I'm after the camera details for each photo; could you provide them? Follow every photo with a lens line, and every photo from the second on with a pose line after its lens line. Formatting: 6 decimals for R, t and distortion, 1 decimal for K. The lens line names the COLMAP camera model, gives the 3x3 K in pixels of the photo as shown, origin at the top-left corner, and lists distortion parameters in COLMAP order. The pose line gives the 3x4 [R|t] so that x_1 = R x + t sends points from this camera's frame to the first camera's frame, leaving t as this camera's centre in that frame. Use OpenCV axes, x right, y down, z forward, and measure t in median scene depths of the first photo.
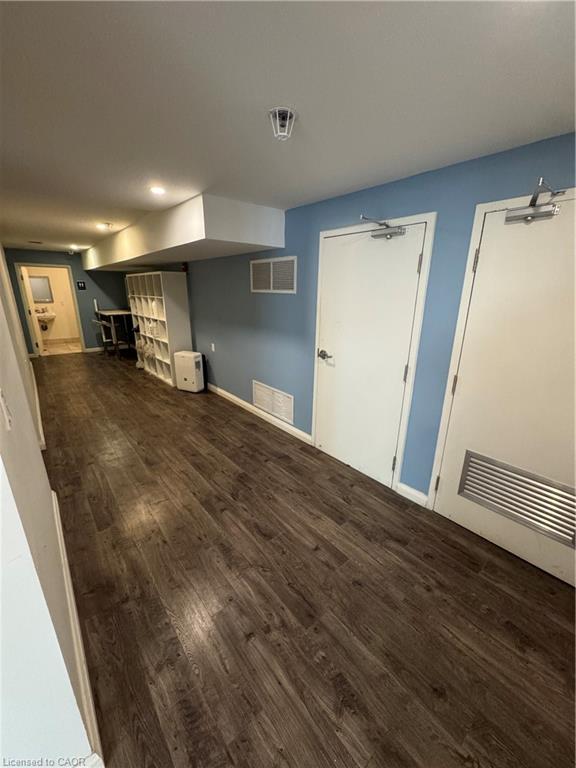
lens RADIAL K [[303.3, 0, 288.0], [0, 303.3, 384.0], [0, 0, 1]] dist [-0.000795, -0.000036]
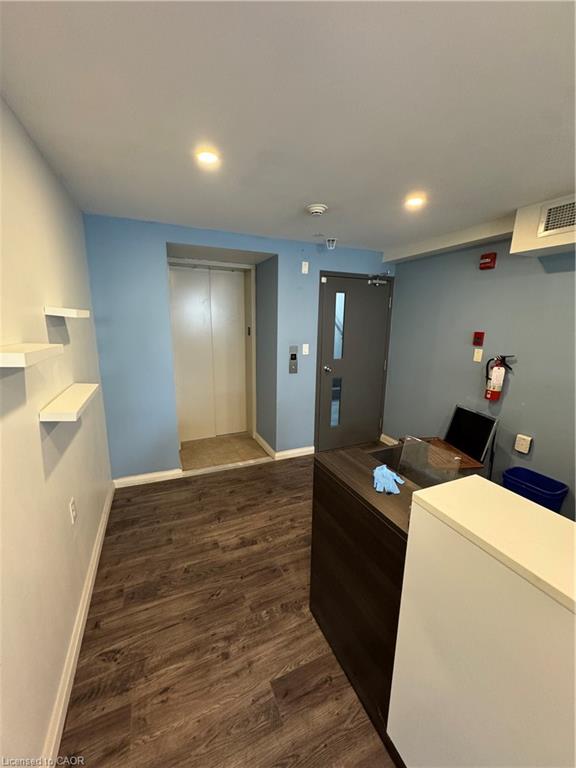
lens RADIAL K [[303.3, 0, 288.0], [0, 303.3, 384.0], [0, 0, 1]] dist [-0.000795, -0.000036]
pose [[0.276453, -0.200081, 0.939969, -0.776192], [0.282838, 0.951708, 0.119395, -0.080182], [-0.918464, 0.232852, 0.319693, 0.312466]]
